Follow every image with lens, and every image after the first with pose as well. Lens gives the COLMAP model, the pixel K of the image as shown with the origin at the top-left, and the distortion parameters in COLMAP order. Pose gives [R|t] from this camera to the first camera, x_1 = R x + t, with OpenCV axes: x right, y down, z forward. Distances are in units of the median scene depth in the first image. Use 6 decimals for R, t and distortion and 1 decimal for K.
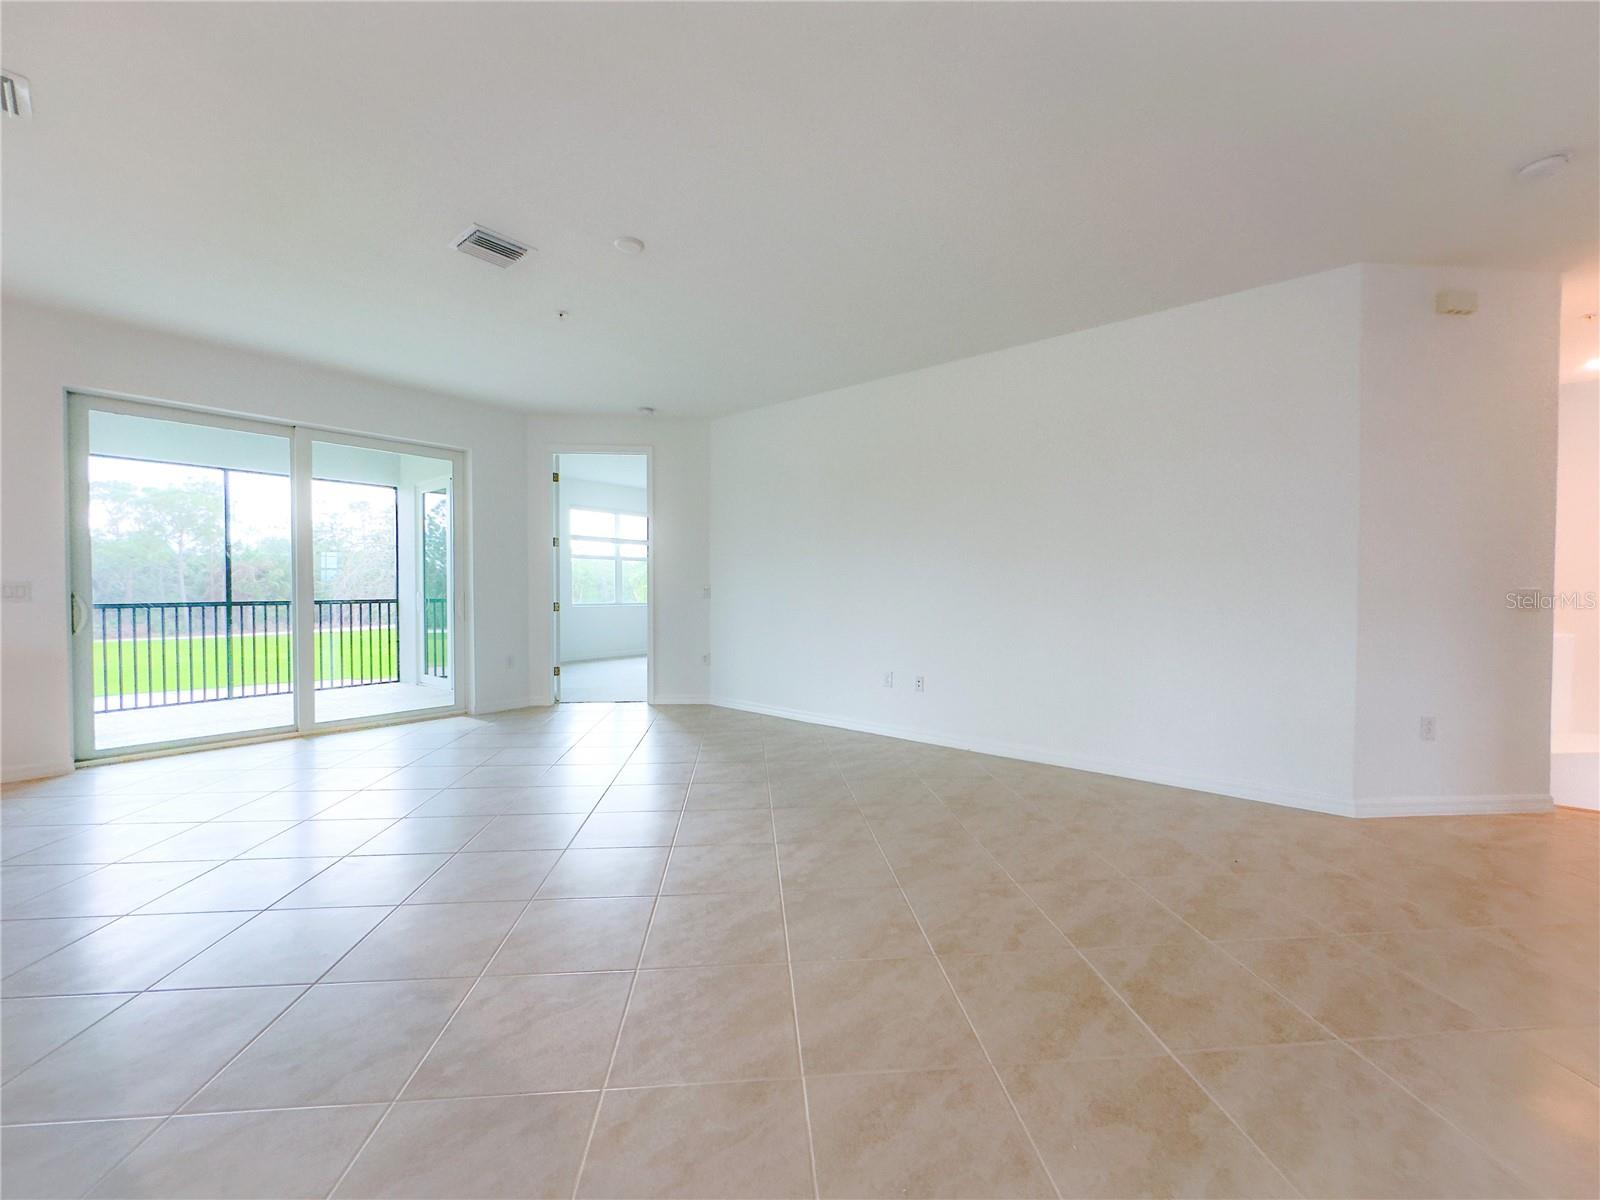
lens RADIAL K [[638.5, 0, 796.9], [0, 638.5, 604.0], [0, 0, 1]] dist [0.002715, 0.000136]
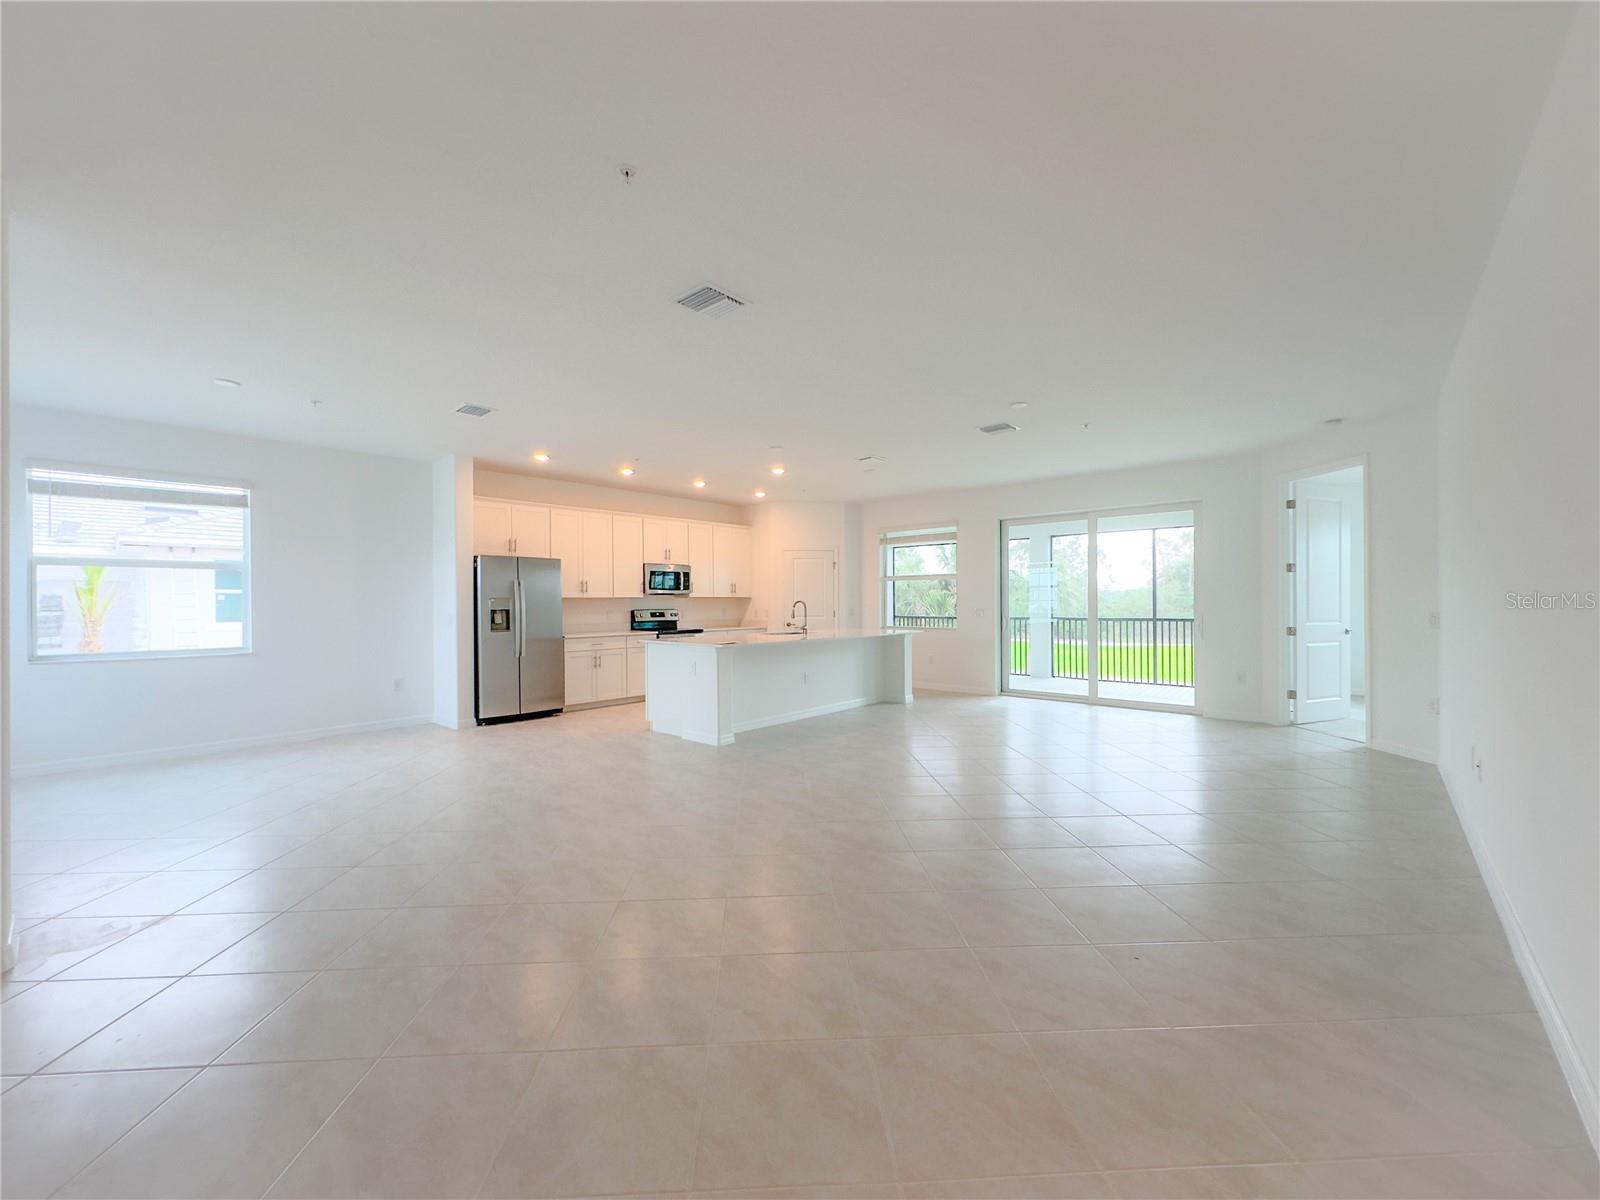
lens RADIAL K [[638.5, 0, 797.0], [0, 638.5, 599.1], [0, 0, 1]] dist [0.002715, 0.000136]
pose [[-0.030425, -0.004728, -0.999526, 0.671777], [-0.026019, 0.999654, -0.003936, -0.021929], [0.999198, 0.025887, -0.030537, 0.242150]]
